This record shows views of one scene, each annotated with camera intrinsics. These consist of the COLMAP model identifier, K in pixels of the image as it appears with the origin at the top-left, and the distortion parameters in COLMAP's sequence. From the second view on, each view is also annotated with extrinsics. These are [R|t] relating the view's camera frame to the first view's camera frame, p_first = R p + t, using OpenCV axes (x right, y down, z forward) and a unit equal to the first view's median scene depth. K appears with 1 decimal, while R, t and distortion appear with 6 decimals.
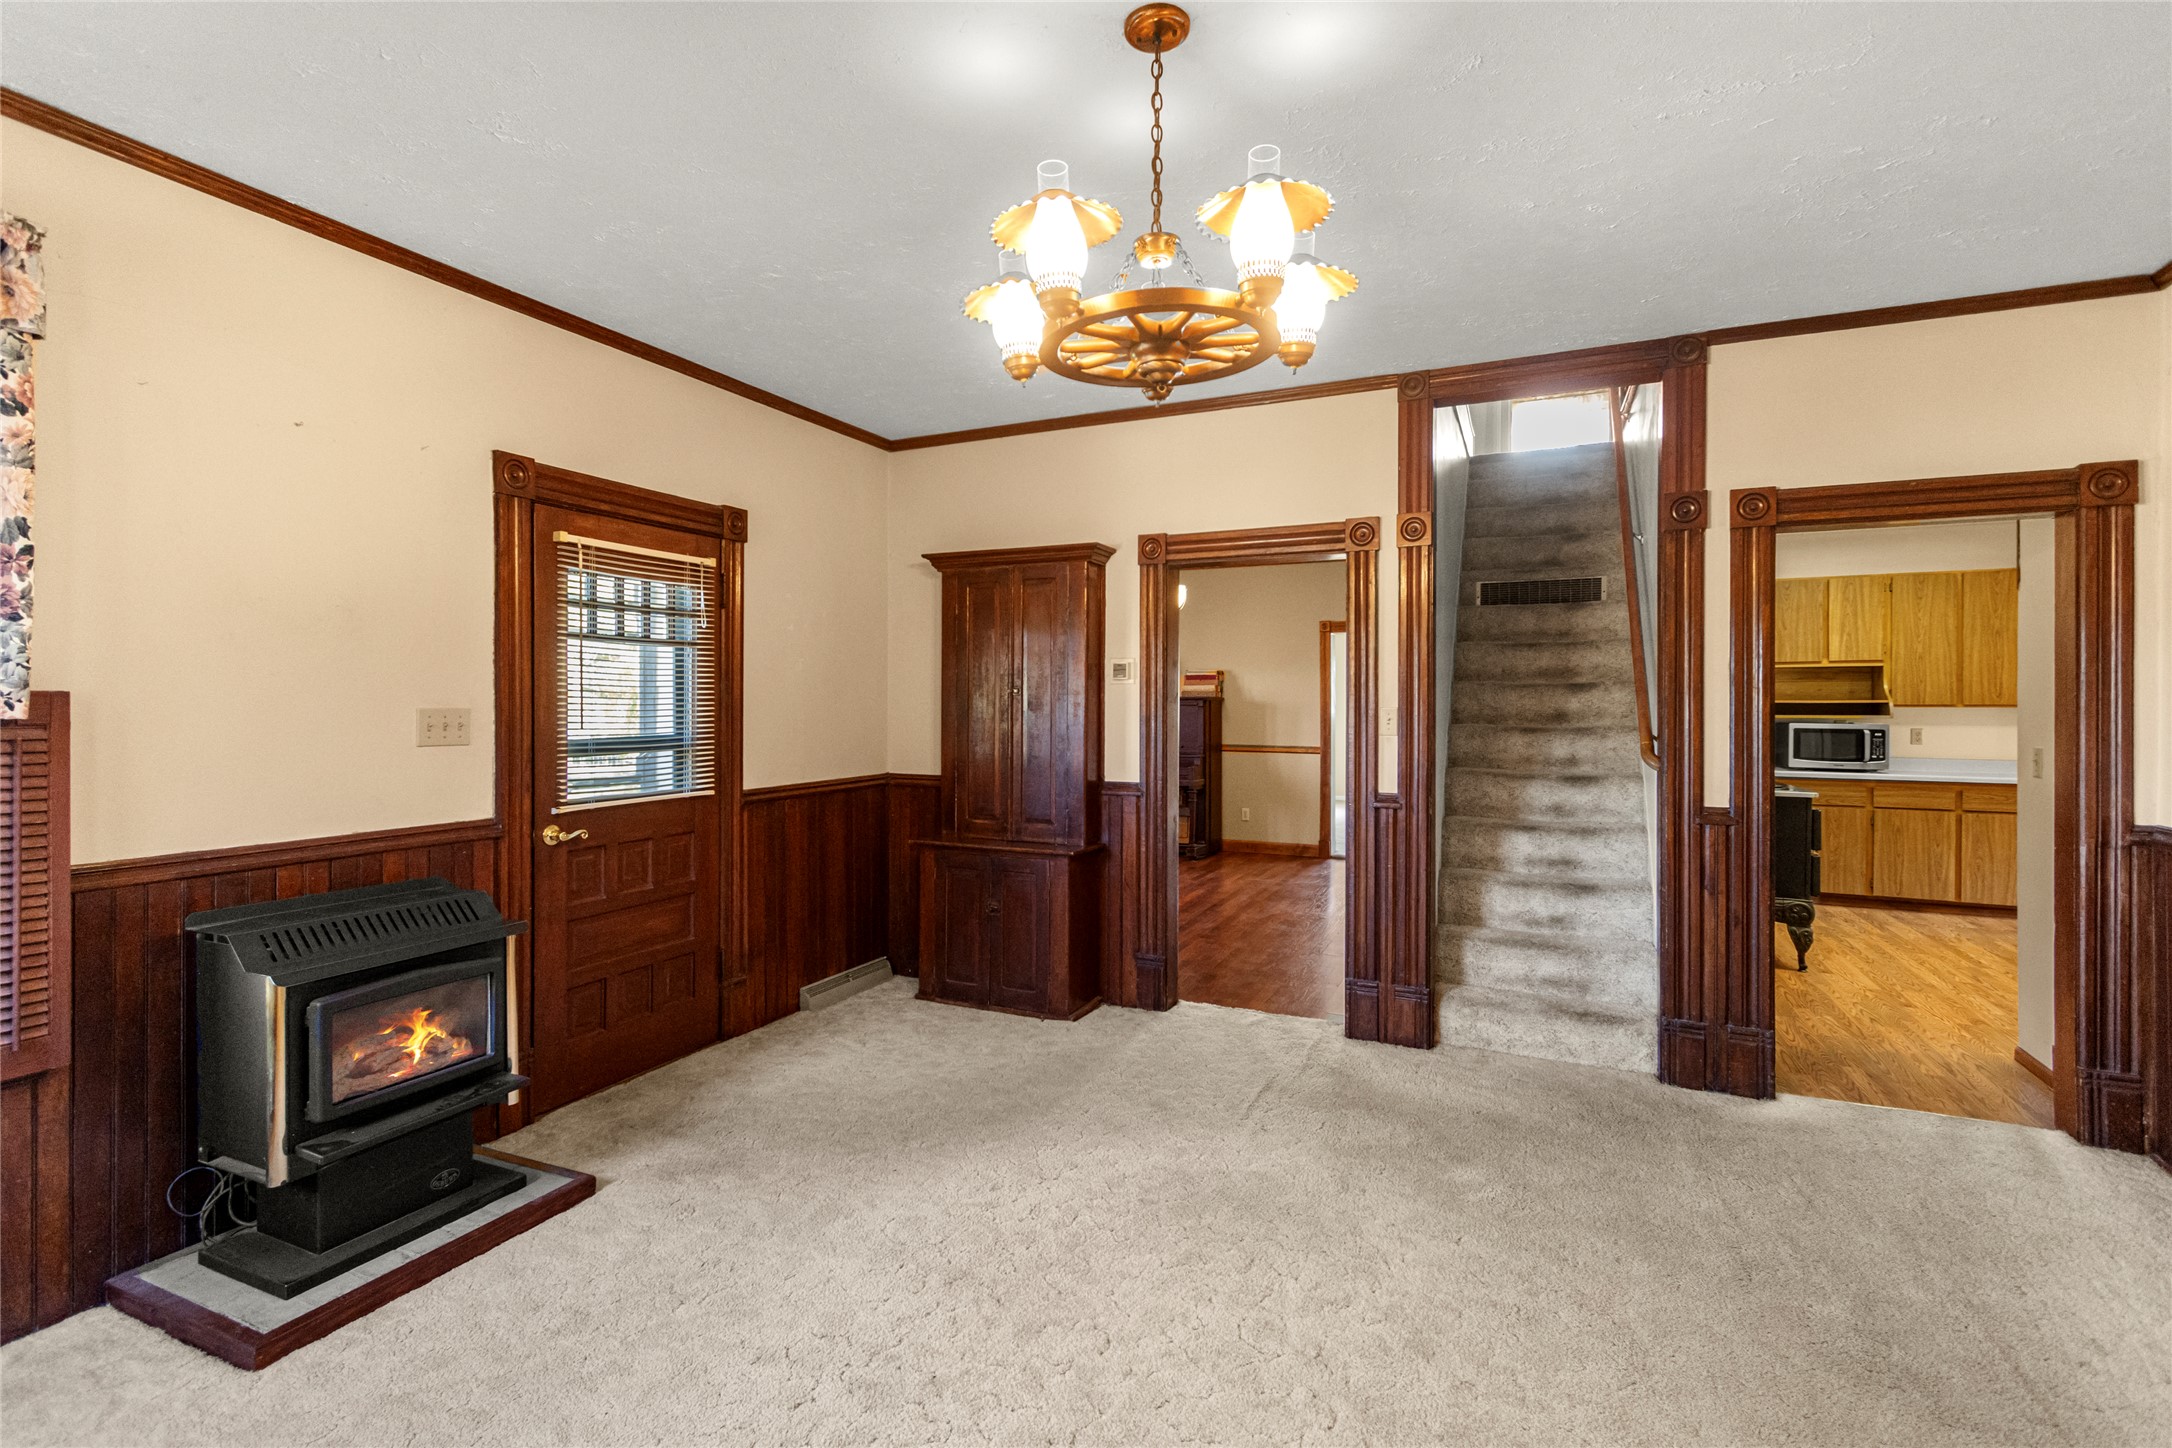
lens RADIAL K [[1027.8, 0, 1073.3], [0, 1027.8, 712.3], [0, 0, 1]] dist [0.006666, -0.003876]
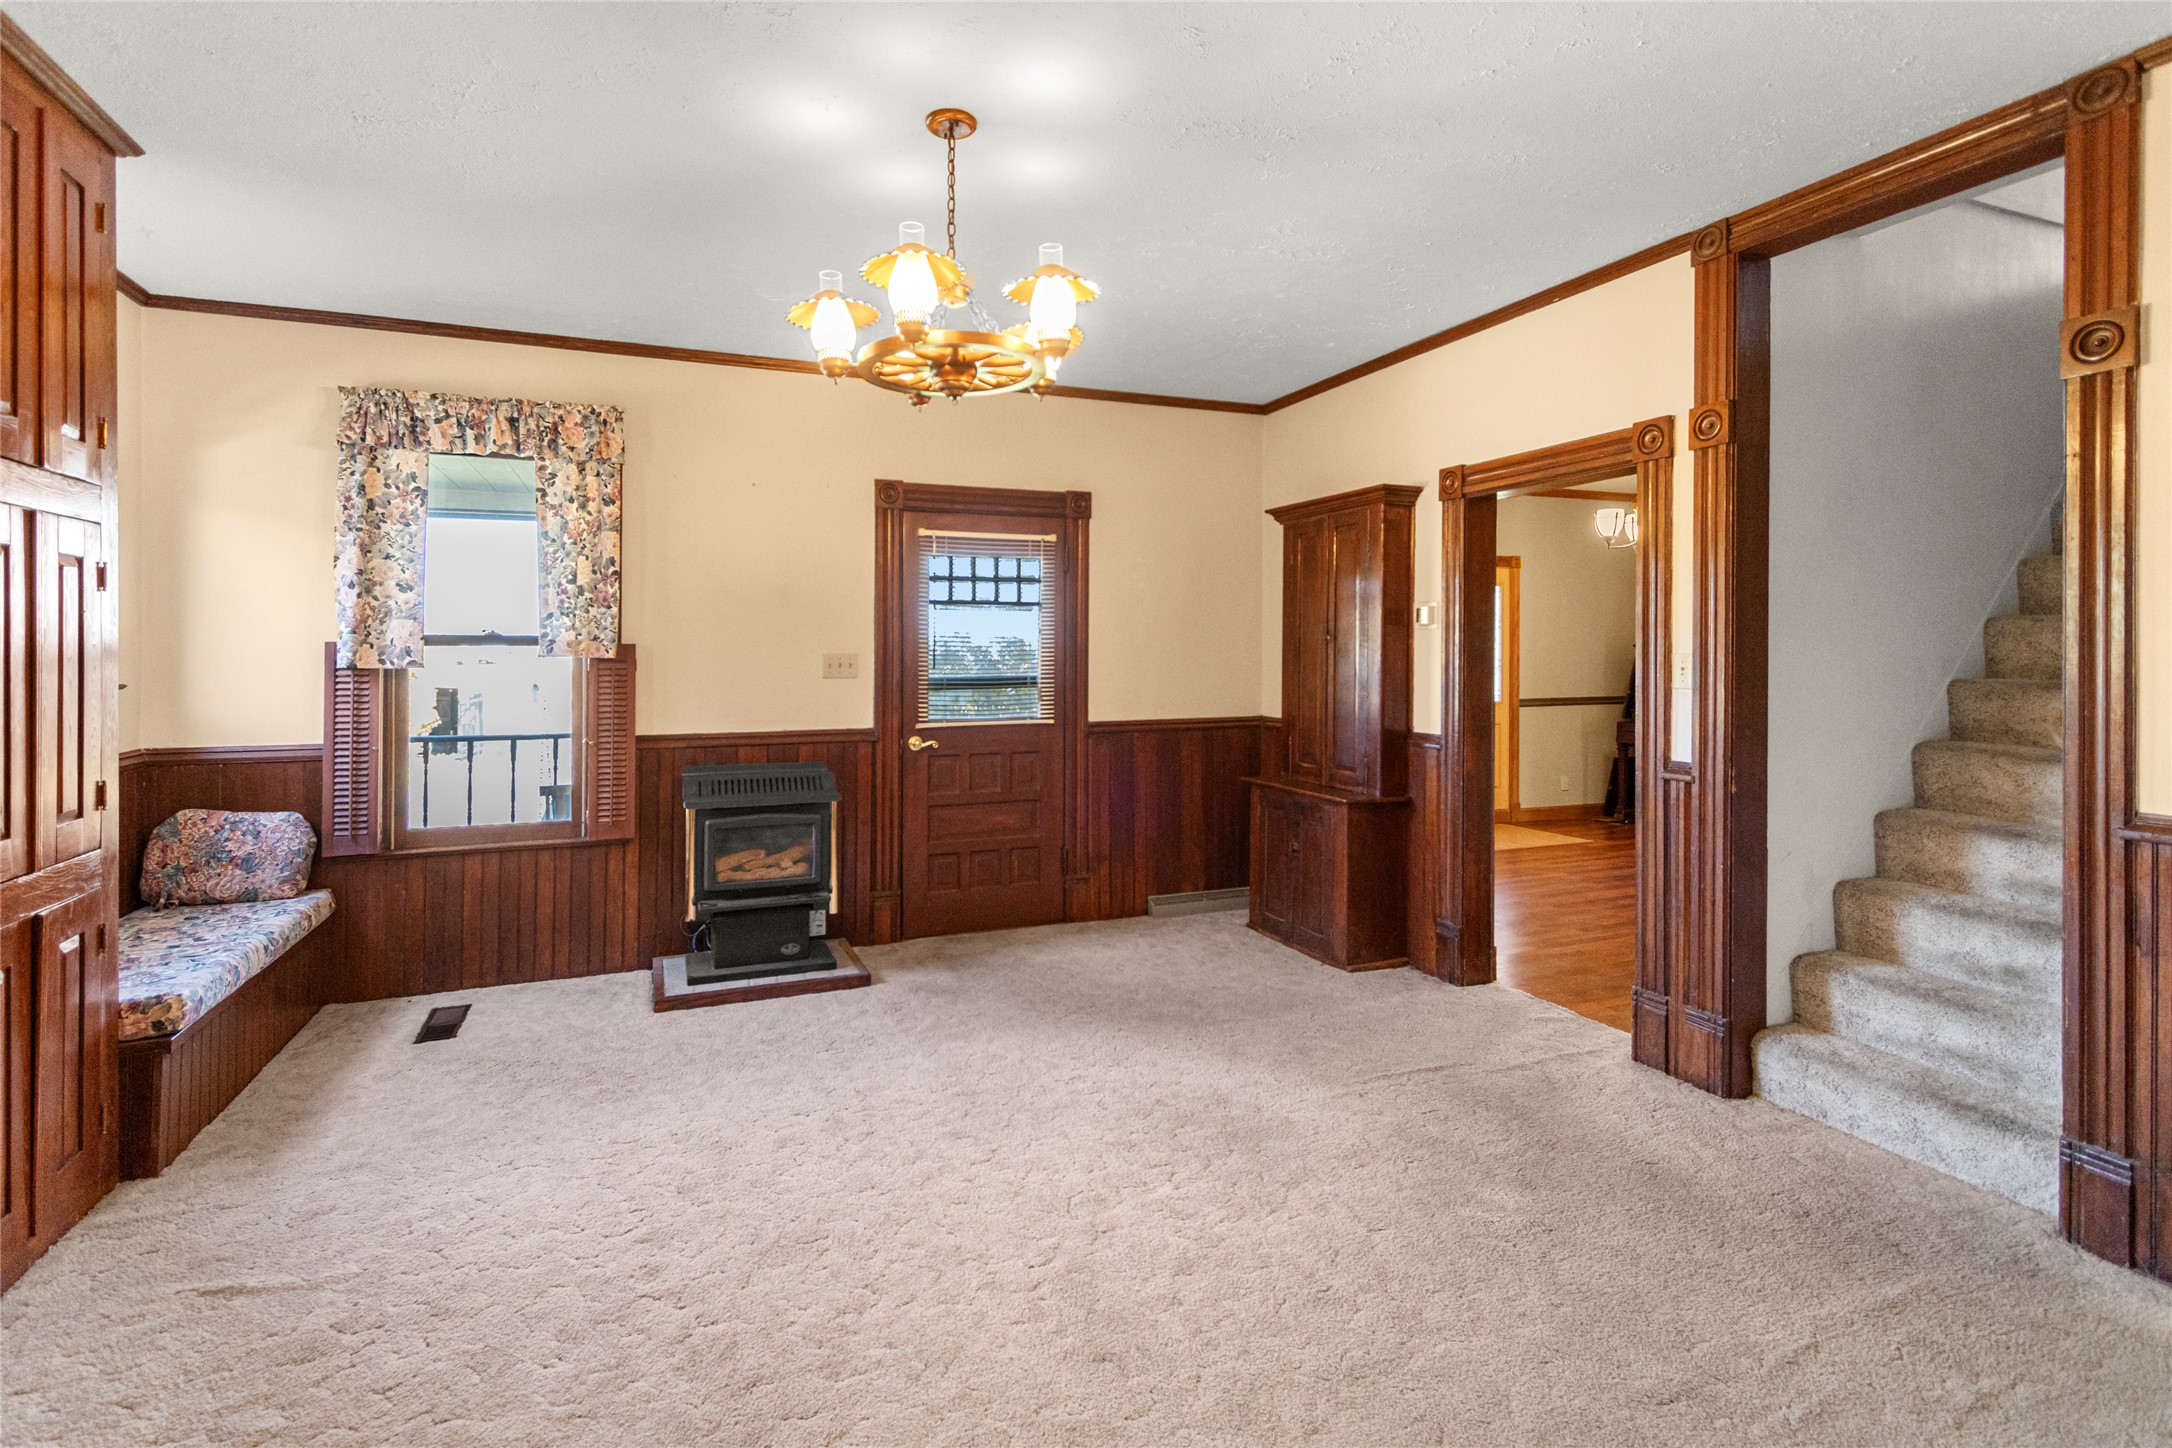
lens RADIAL K [[1027.8, 0, 996.4], [0, 1027.8, 649.8], [0, 0, 1]] dist [0.006666, -0.003876]
pose [[0.709730, -0.002491, -0.704470, 0.506310], [-0.005812, 0.999939, -0.009391, 0.002837], [0.704450, 0.010759, 0.709672, 0.064979]]
